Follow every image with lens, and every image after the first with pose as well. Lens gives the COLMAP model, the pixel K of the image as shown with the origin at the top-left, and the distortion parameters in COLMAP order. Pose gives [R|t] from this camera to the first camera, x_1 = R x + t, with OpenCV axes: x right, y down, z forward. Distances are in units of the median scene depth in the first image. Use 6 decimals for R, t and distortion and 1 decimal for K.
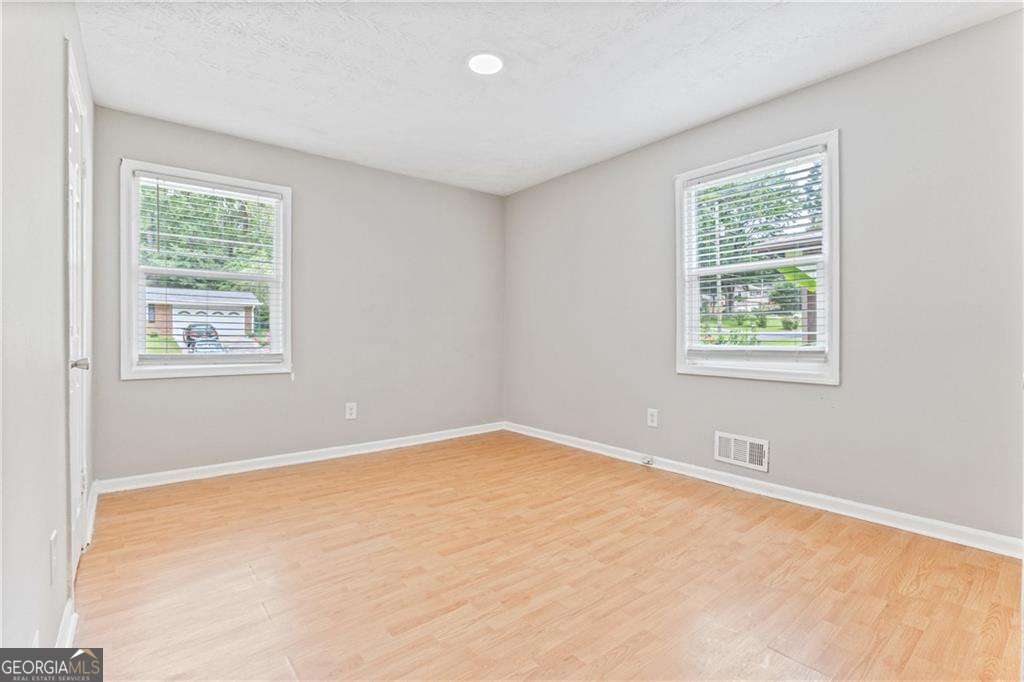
lens RADIAL K [[477.3, 0, 514.8], [0, 477.3, 332.3], [0, 0, 1]] dist [-0.001036, -0.000072]
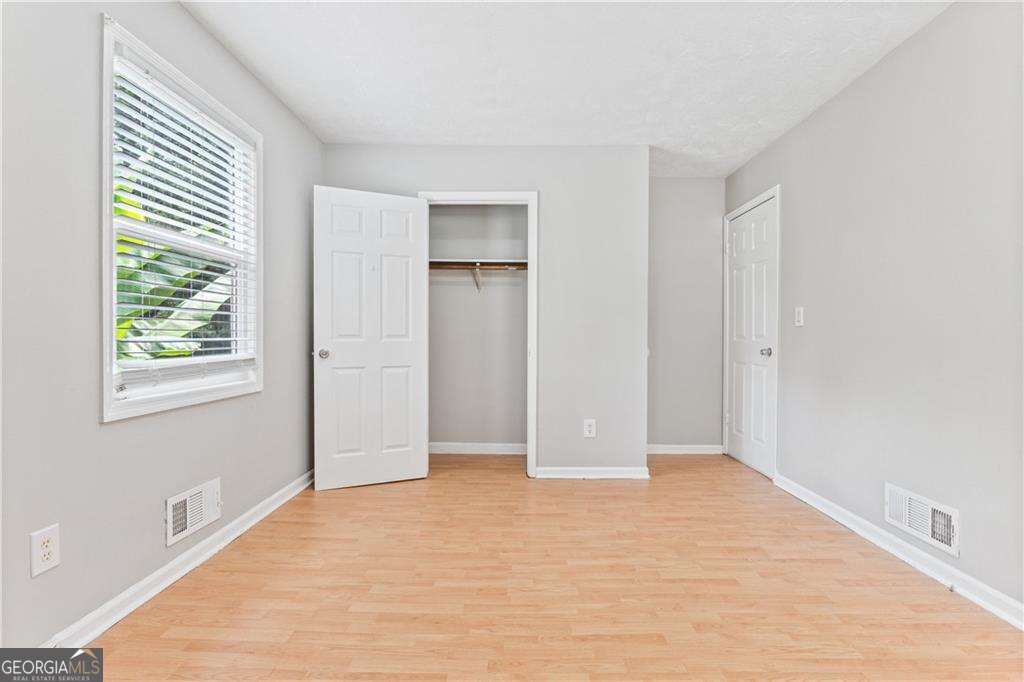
lens RADIAL K [[466.3, 0, 512.0], [0, 466.3, 341.0], [0, 0, 1]] dist [-0.001160, -0.000007]
pose [[-0.757368, -0.004735, 0.652972, -0.414216], [0.001198, 0.999962, 0.008640, -0.003097], [-0.652988, 0.007326, -0.757333, 1.575712]]
